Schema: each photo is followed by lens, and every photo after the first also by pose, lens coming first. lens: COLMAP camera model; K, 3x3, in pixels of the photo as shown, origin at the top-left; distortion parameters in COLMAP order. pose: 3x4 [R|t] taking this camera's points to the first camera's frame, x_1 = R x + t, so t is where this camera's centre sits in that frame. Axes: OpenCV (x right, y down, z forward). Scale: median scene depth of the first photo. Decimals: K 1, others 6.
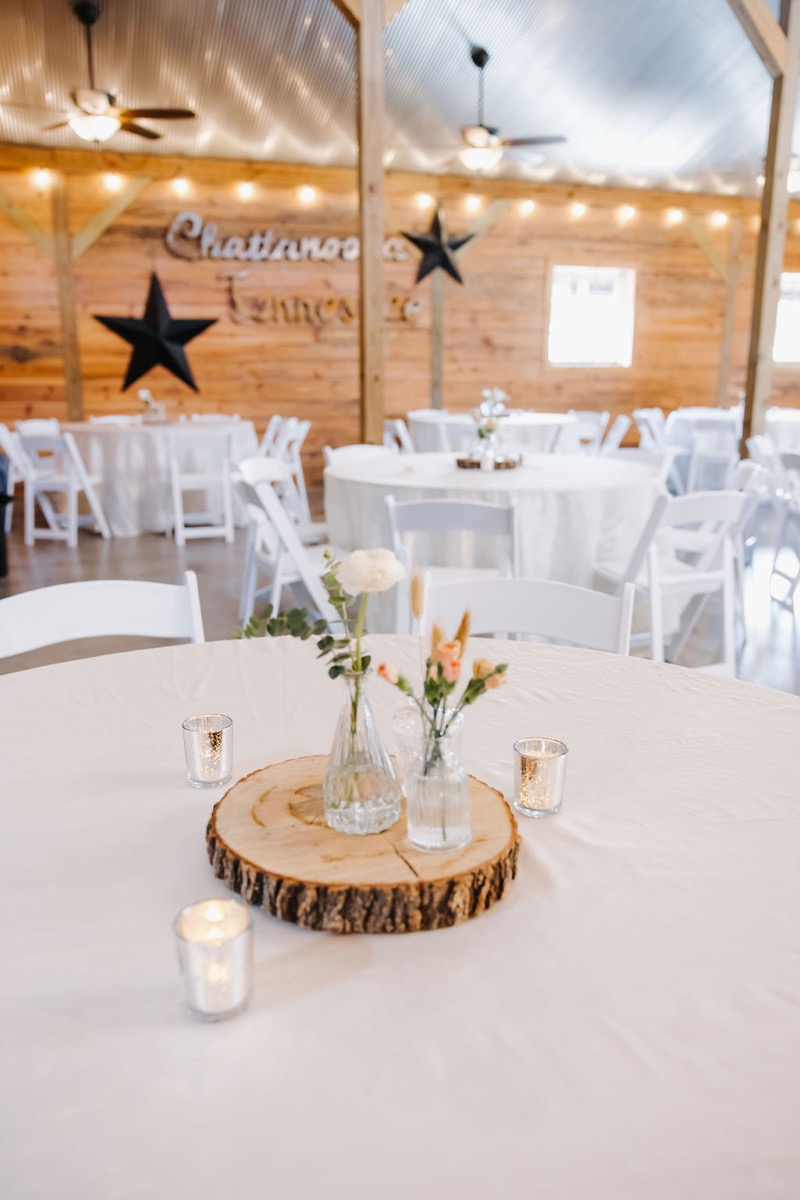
lens RADIAL K [[927.1, 0, 404.0], [0, 927.1, 618.7], [0, 0, 1]] dist [0.006448, 0.003081]
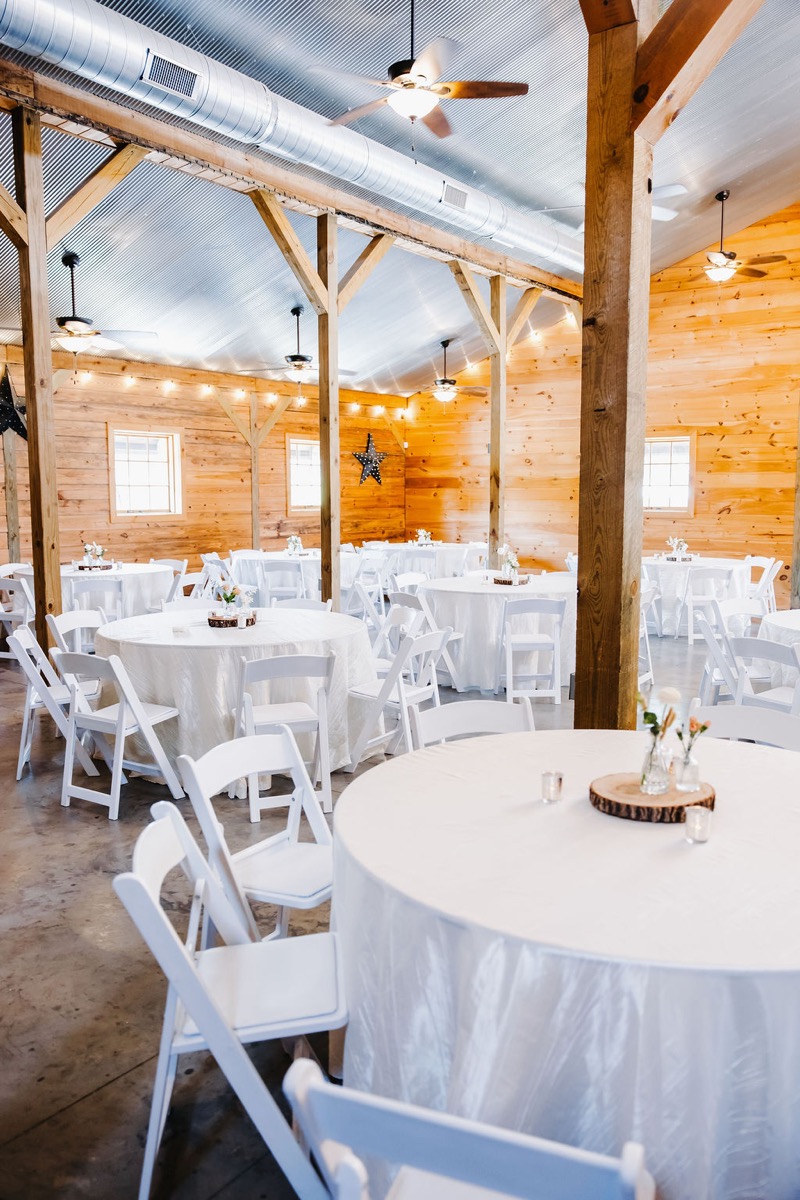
lens RADIAL K [[927.1, 0, 404.0], [0, 927.1, 618.7], [0, 0, 1]] dist [0.006448, 0.003081]
pose [[0.838507, -0.074235, 0.539810, -2.191910], [0.143696, 0.985733, -0.087650, -0.147334], [-0.525602, 0.151064, 0.837211, -0.971898]]
